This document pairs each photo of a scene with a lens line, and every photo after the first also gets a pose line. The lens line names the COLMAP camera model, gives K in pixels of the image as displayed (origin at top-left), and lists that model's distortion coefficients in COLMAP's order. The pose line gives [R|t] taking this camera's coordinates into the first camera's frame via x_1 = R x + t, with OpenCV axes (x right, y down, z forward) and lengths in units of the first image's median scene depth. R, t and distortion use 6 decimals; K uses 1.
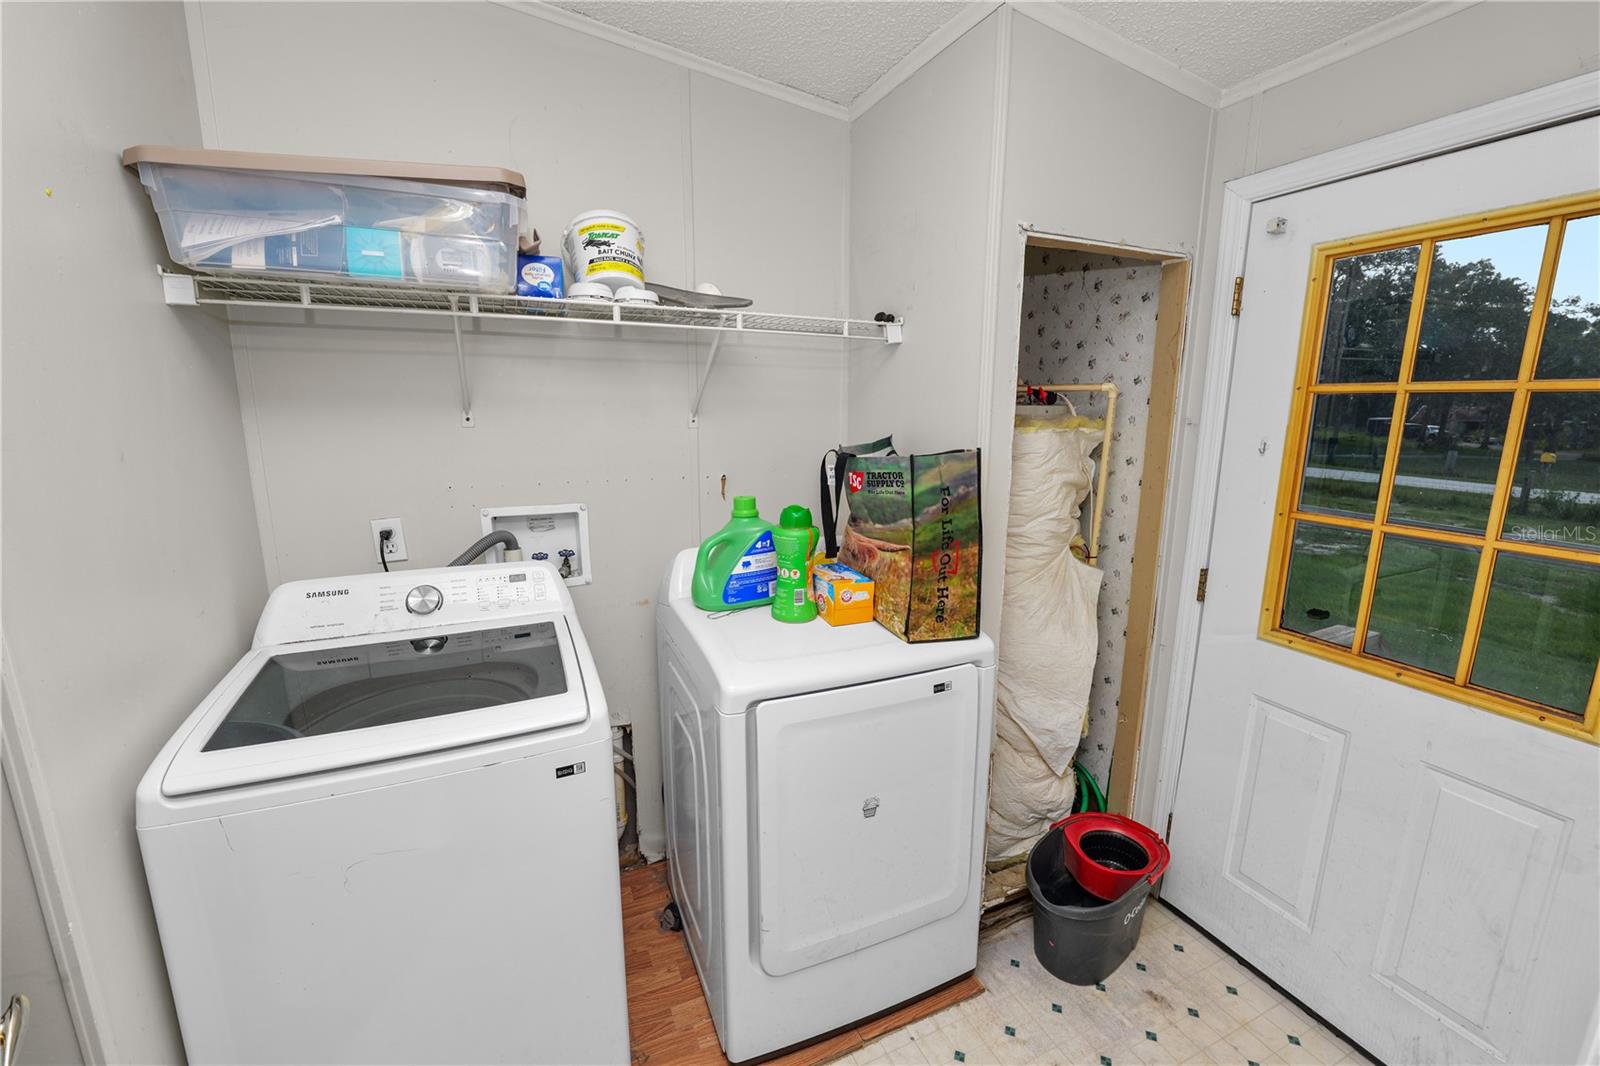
lens RADIAL K [[649.2, 0, 799.8], [0, 649.2, 530.6], [0, 0, 1]] dist [-0.010153, 0.000055]
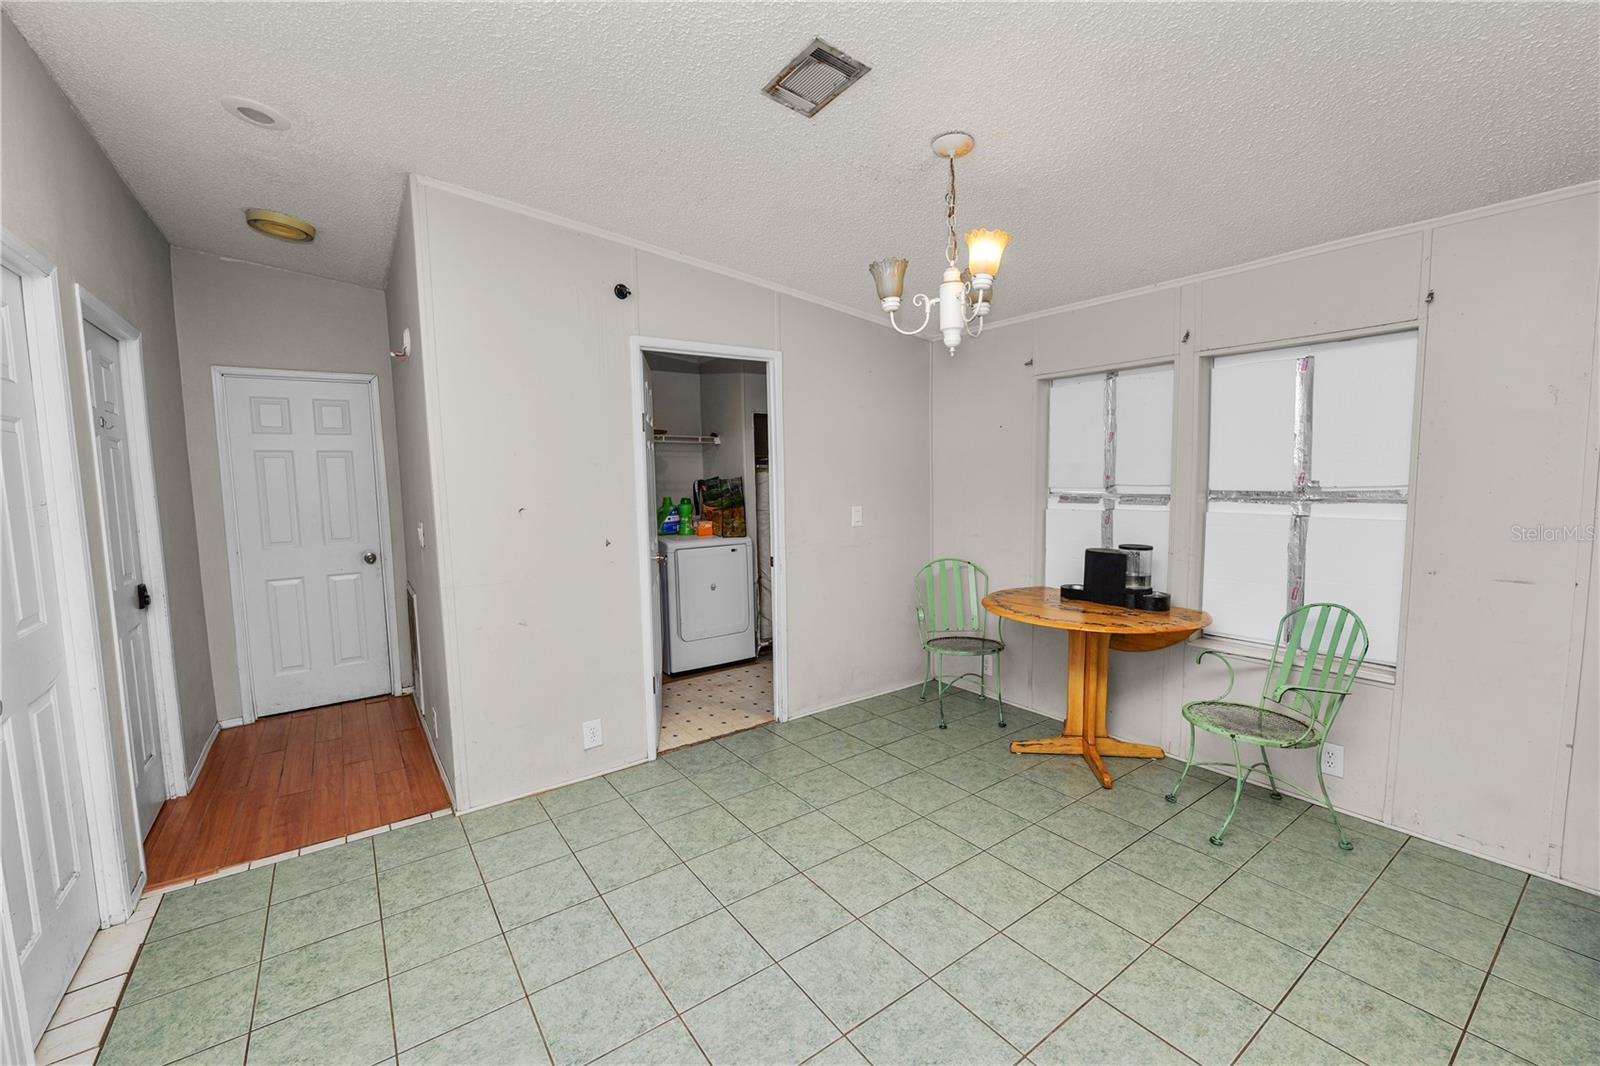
lens RADIAL K [[649.2, 0, 799.8], [0, 649.2, 530.6], [0, 0, 1]] dist [-0.010153, 0.000055]
pose [[0.978713, -0.036047, 0.202045, -0.107425], [0.056658, 0.993653, -0.097173, 0.461756], [-0.197260, 0.106552, 0.974544, -2.171652]]
